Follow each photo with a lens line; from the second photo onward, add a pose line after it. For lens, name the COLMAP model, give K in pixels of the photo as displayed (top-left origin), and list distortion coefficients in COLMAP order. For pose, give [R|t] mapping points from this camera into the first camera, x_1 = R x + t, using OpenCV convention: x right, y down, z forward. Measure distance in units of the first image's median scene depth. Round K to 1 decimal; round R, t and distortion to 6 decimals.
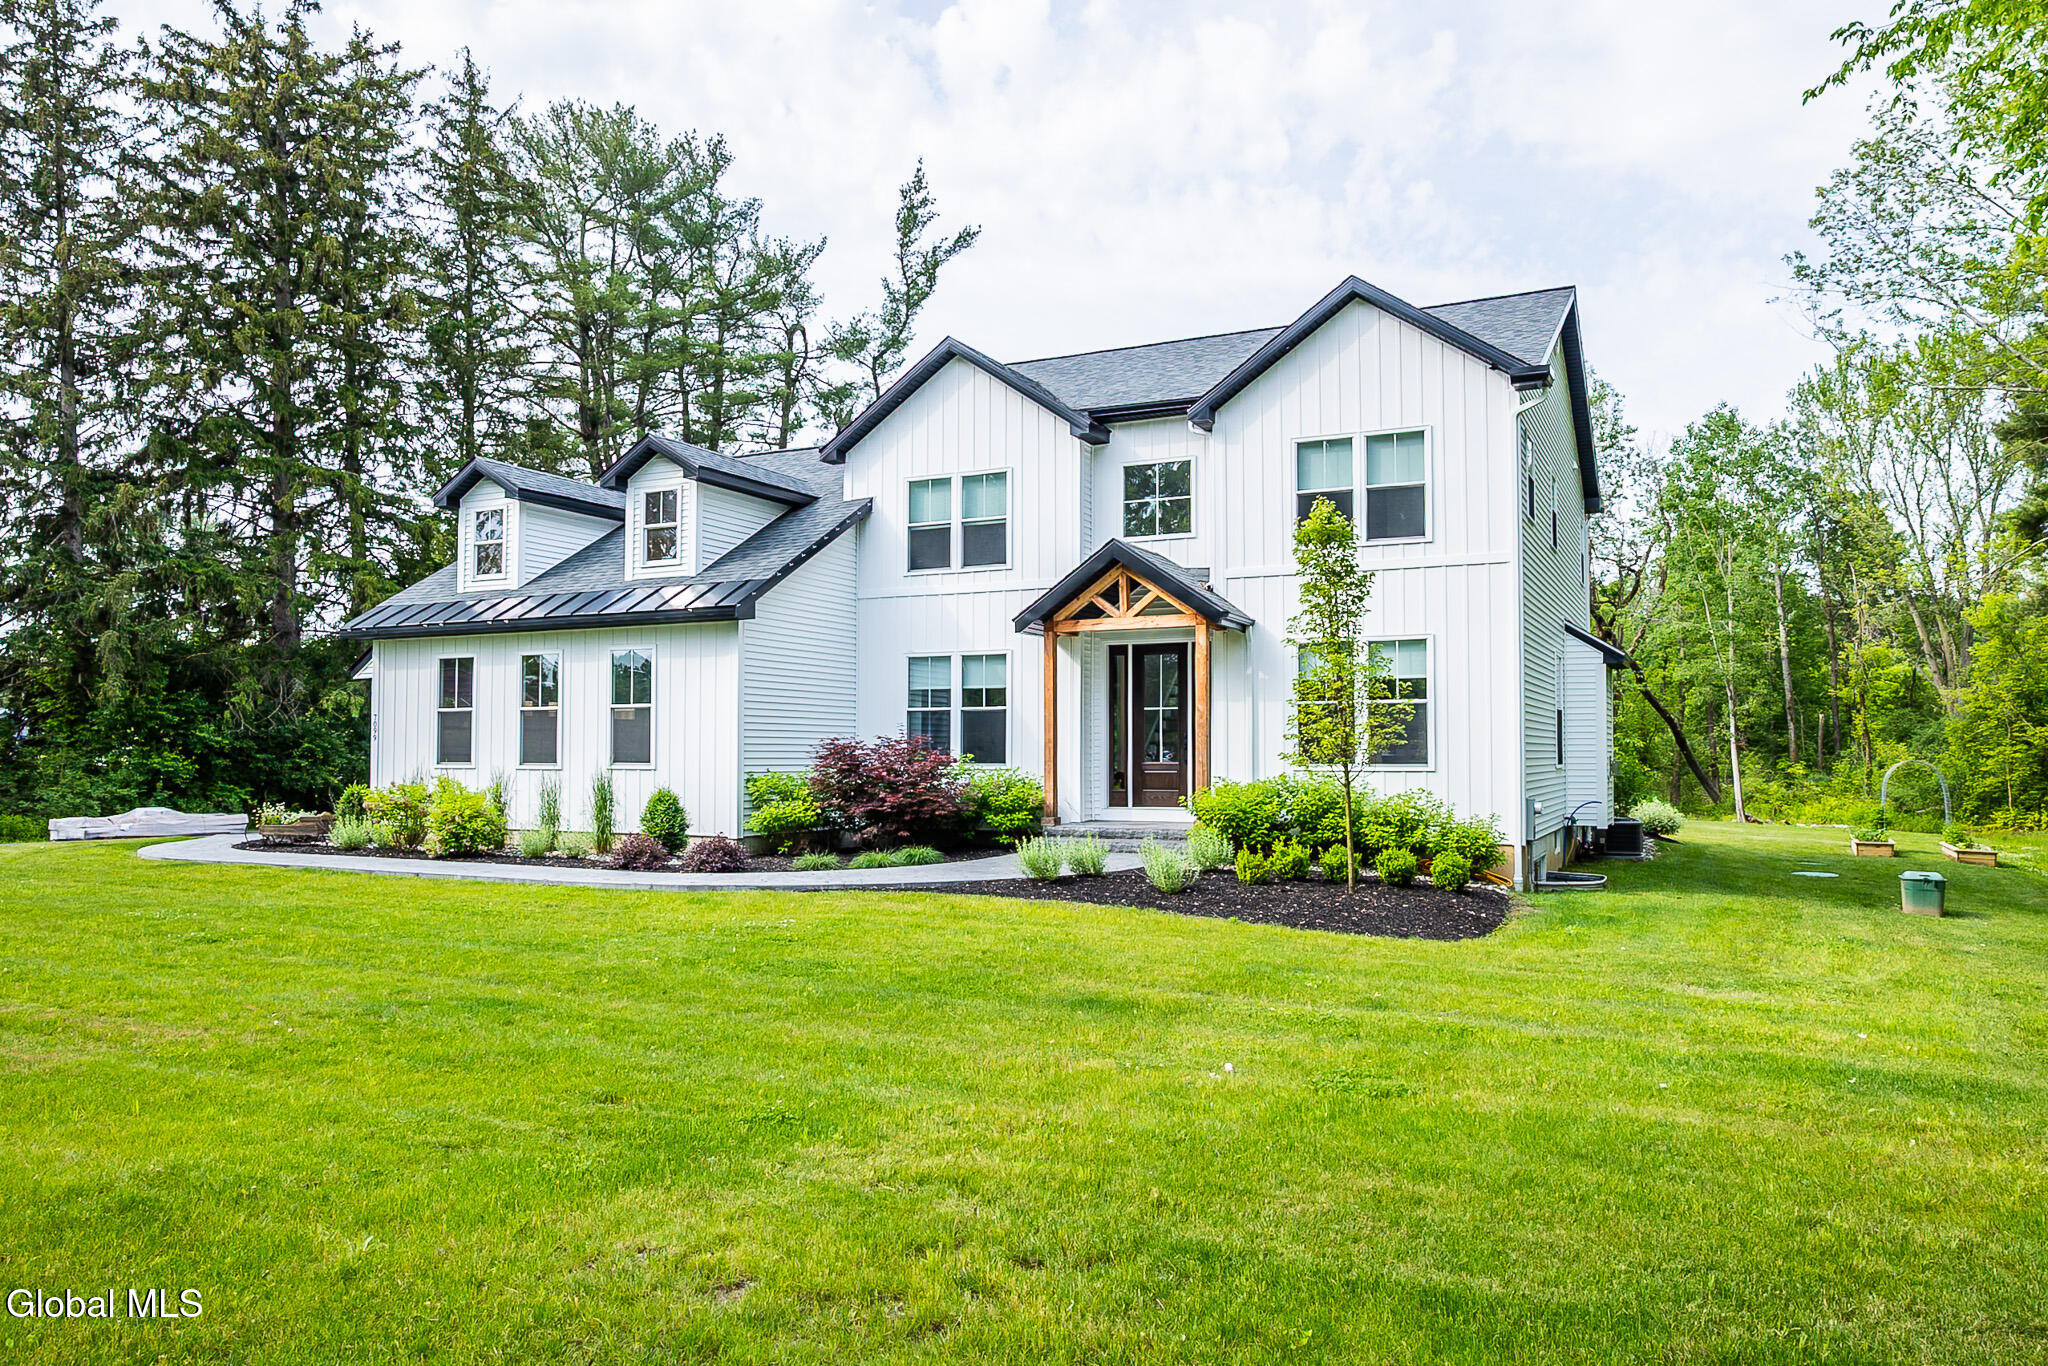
lens RADIAL K [[1390.7, 0, 1013.9], [0, 1390.7, 685.0], [0, 0, 1]] dist [-0.024877, 0.001292]
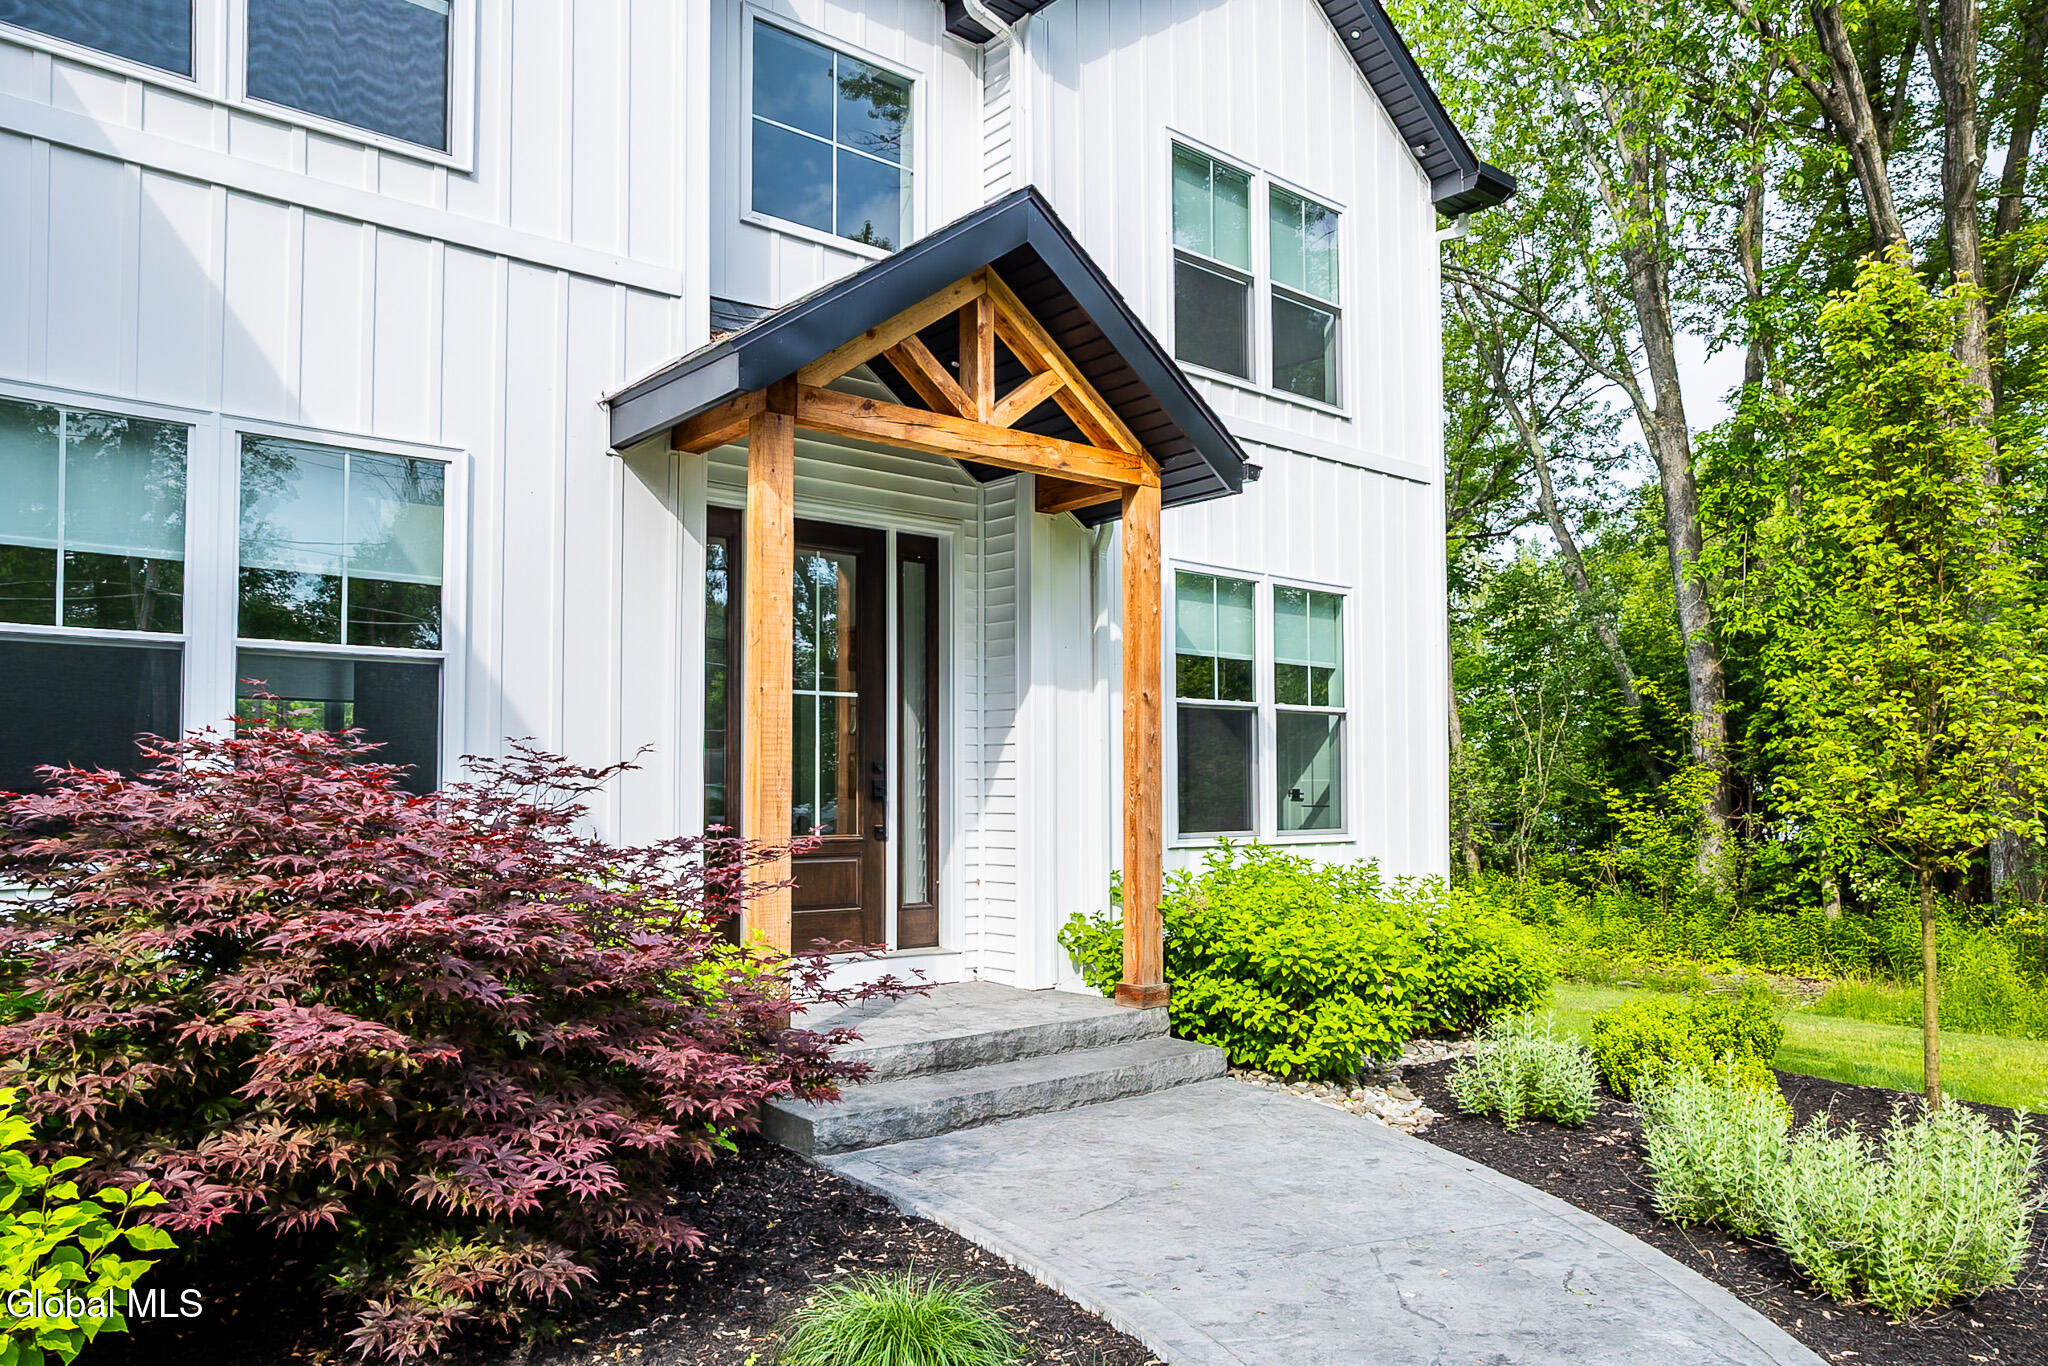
lens RADIAL K [[1390.7, 0, 1035.0], [0, 1390.7, 736.4], [0, 0, 1]] dist [-0.024877, 0.001292]
pose [[0.414463, 0.038428, 0.909255, -0.208290], [-0.045355, 0.998739, -0.021535, 0.033144], [-0.908935, -0.032314, 0.415683, 0.767725]]
